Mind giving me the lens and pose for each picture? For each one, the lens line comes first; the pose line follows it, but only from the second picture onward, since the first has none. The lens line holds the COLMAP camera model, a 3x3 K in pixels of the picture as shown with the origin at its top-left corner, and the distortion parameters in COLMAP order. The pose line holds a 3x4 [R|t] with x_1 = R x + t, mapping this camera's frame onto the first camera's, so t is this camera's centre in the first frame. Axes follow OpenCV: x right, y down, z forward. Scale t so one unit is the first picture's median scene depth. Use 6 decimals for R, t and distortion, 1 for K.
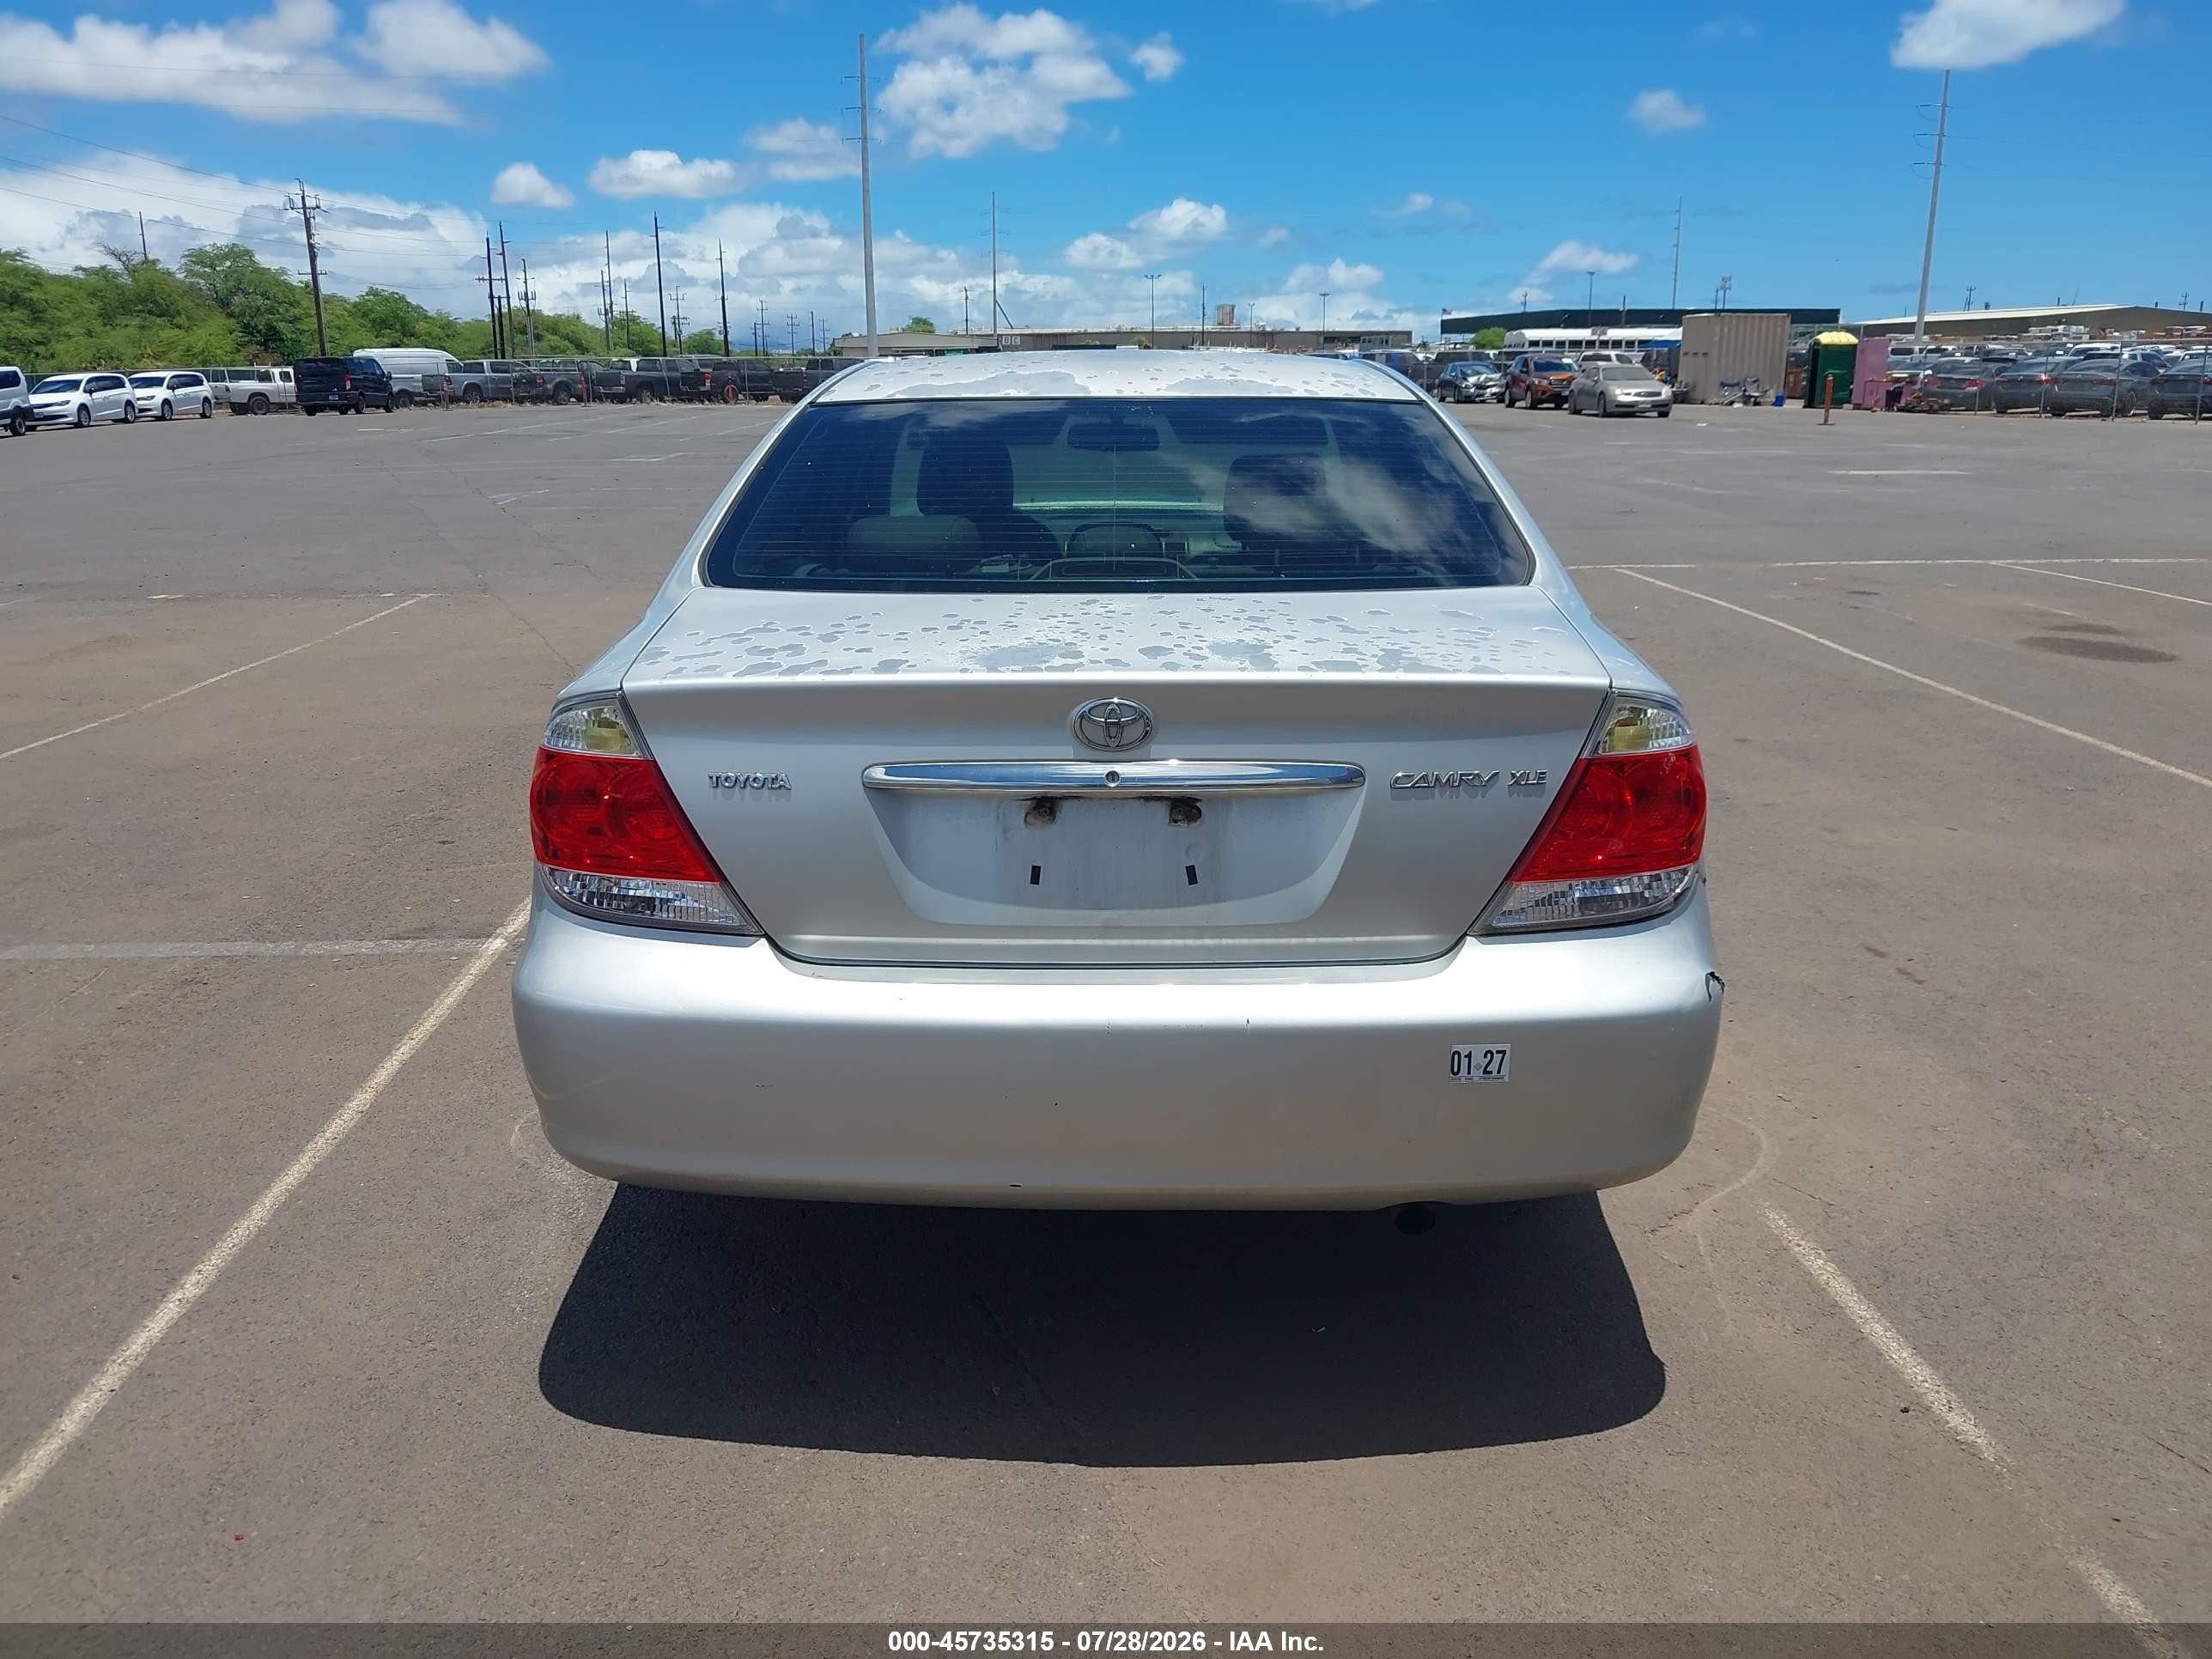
lens RADIAL K [[1789.3, 0, 1053.0], [0, 1789.3, 800.2], [0, 0, 1]] dist [0.000754, -0.003316]
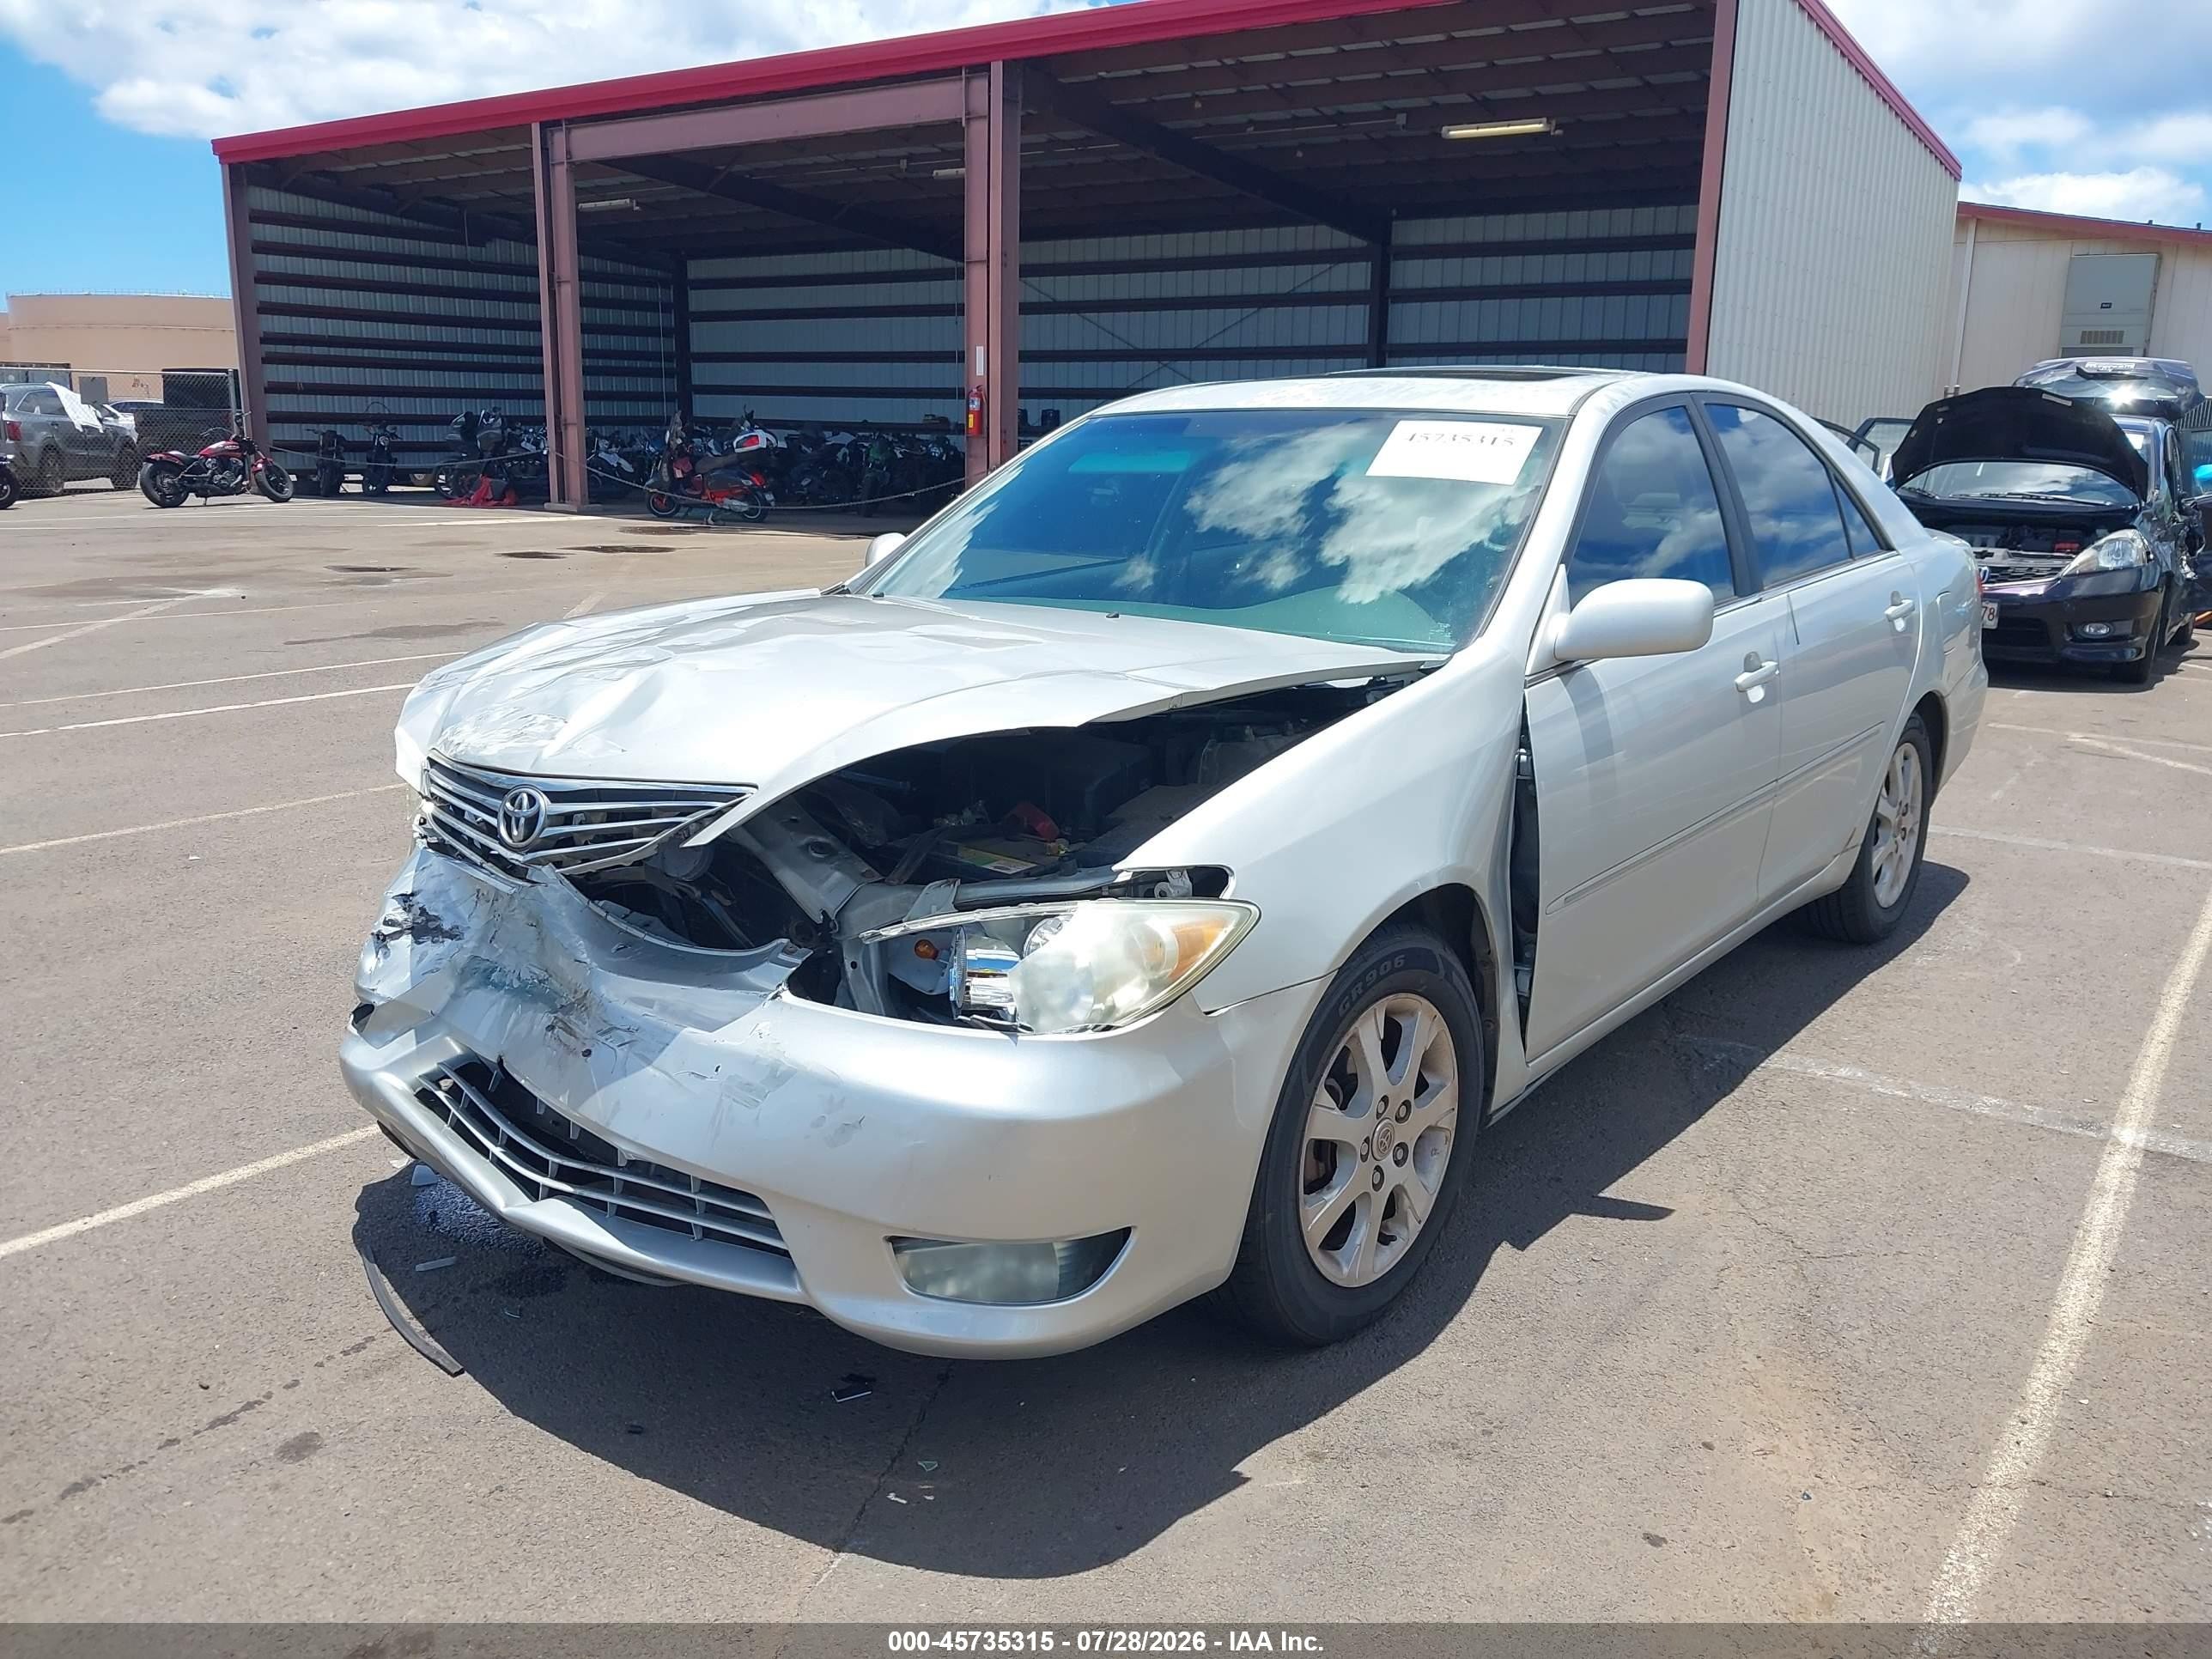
lens RADIAL K [[1765.5, 0, 1113.9], [0, 1765.5, 796.6], [0, 0, 1]] dist [0.005534, -0.009037]
pose [[-0.805196, -0.124844, 0.579718, -0.039729], [0.132200, 0.915196, 0.380709, -0.040570], [-0.578085, 0.383184, -0.720408, 0.179934]]
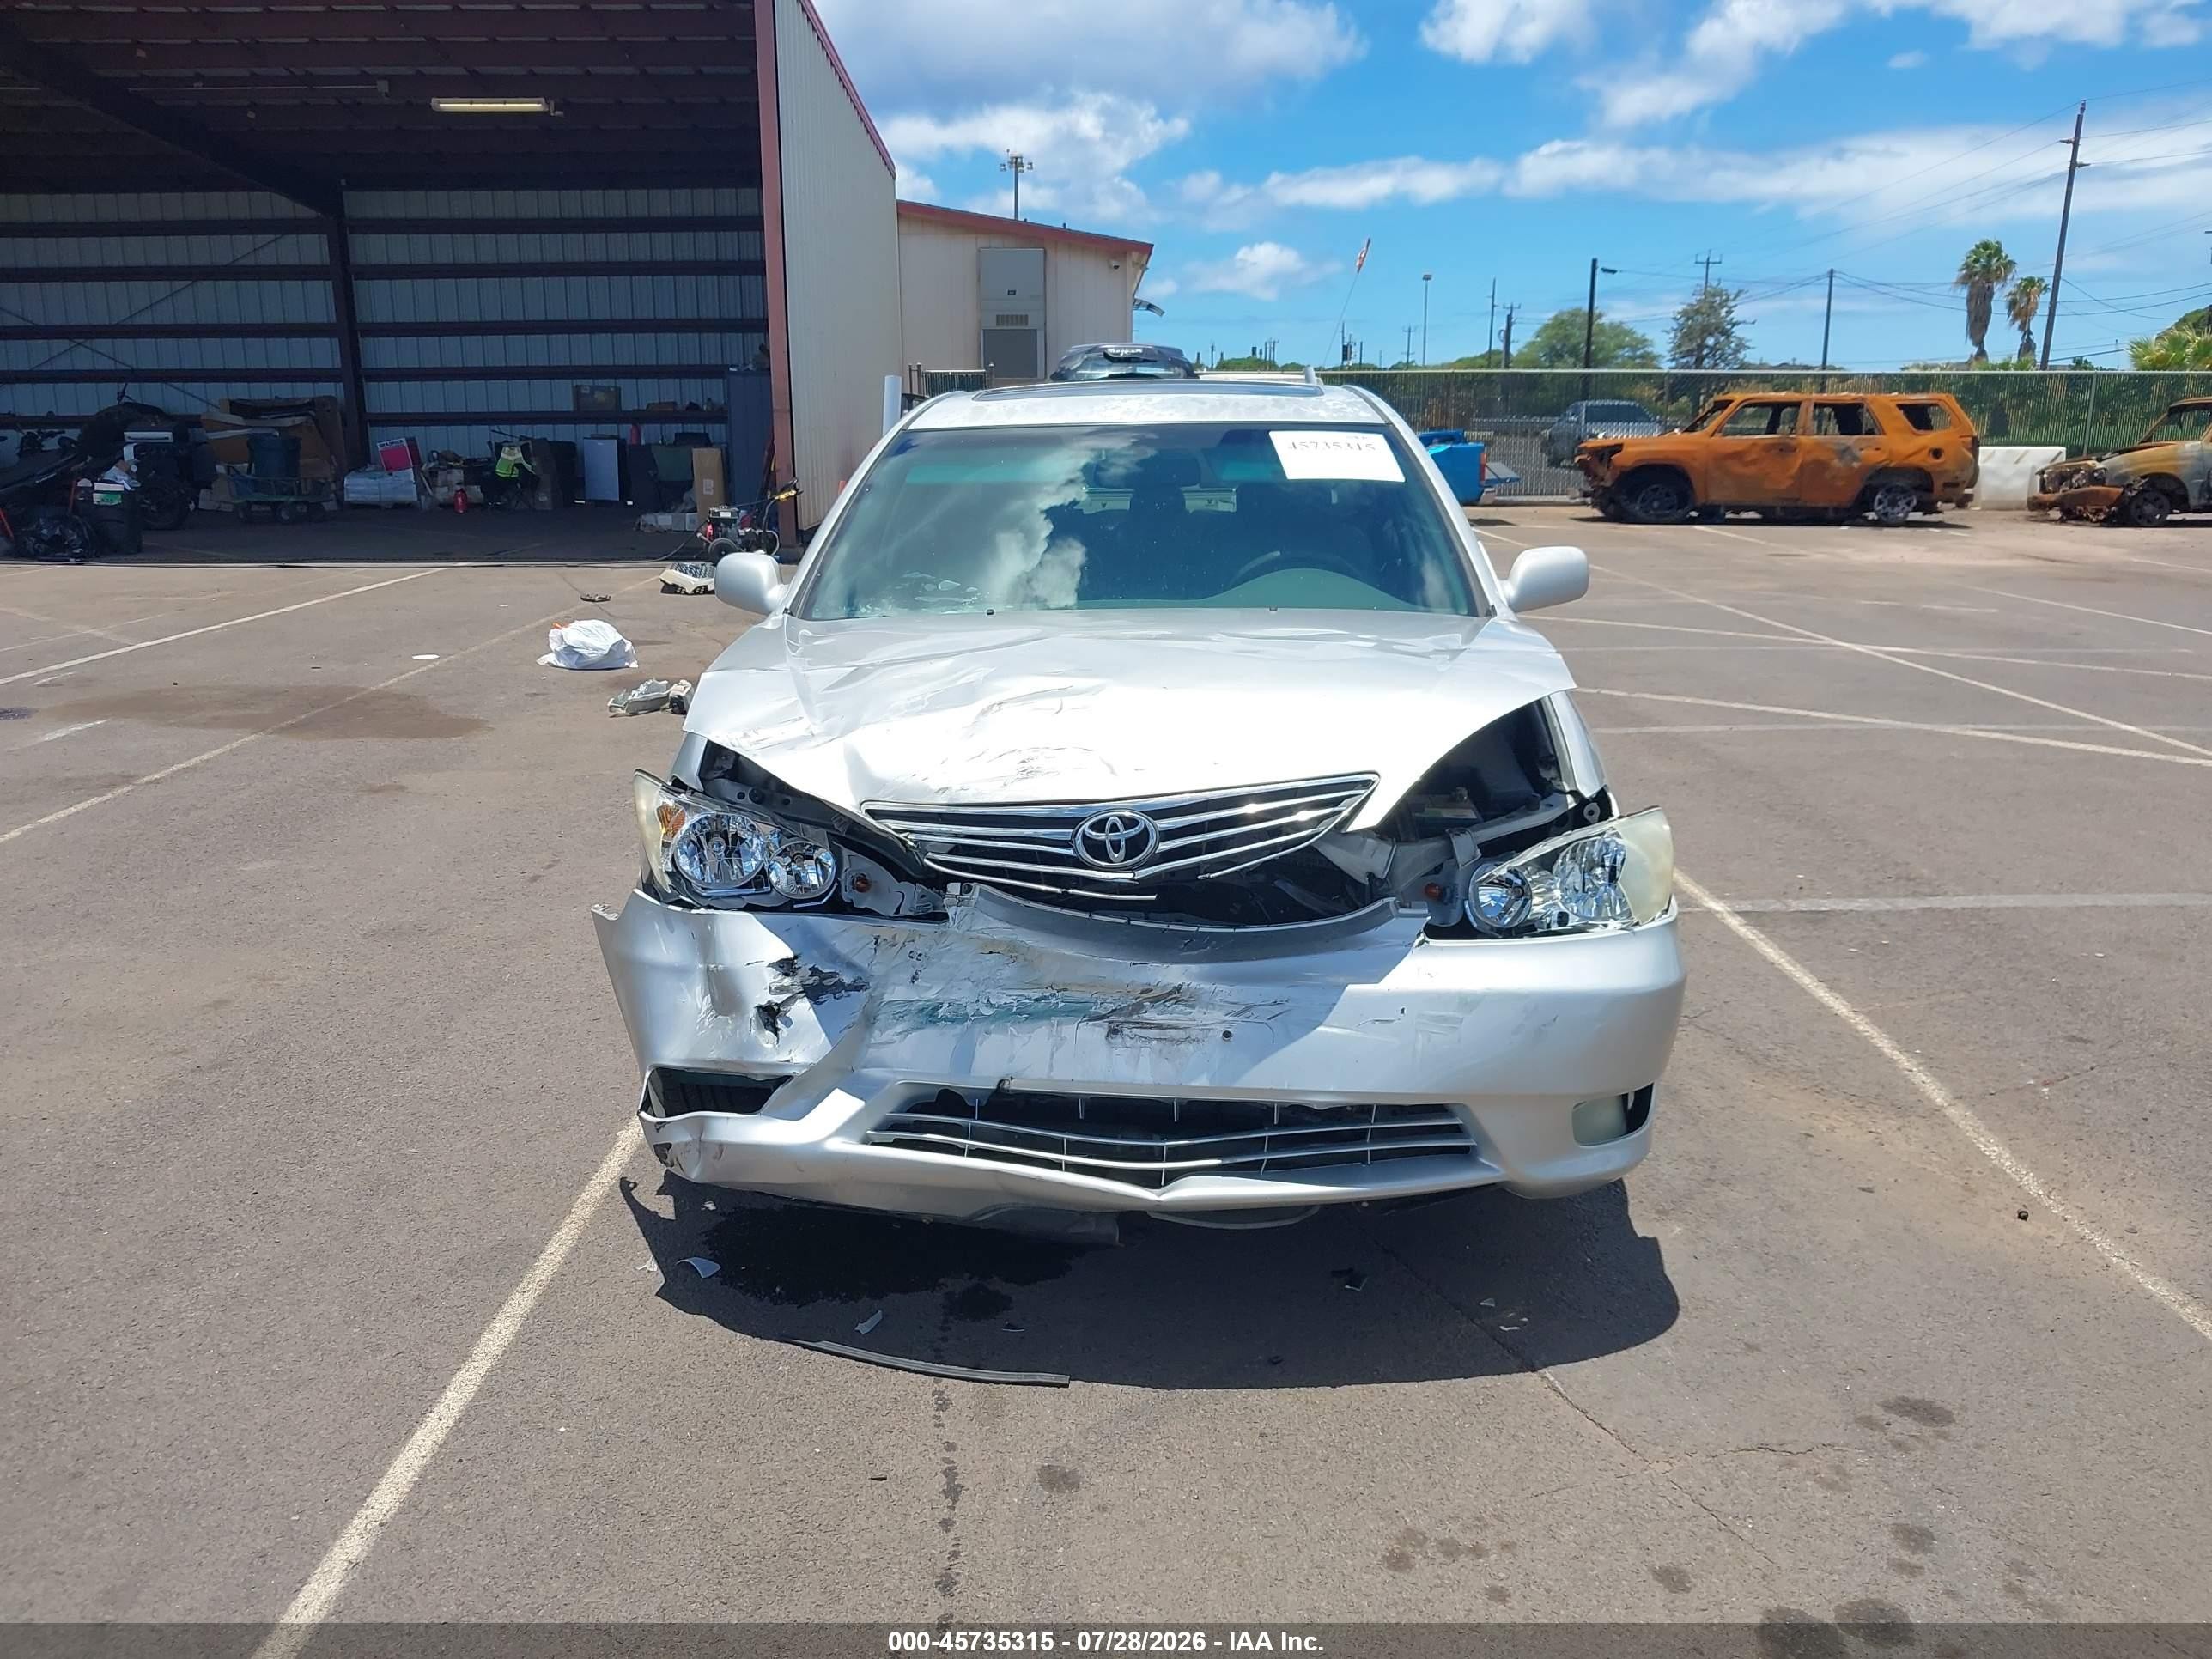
lens RADIAL K [[1736.7, 0, 1106.0], [0, 1736.7, 829.5], [0, 0, 1]] dist [-0.003972, -0.007336]
pose [[-0.999614, 0.011481, 0.025286, 0.003674], [0.021843, 0.887312, 0.460652, -0.048010], [-0.017148, 0.461026, -0.887221, 0.201255]]
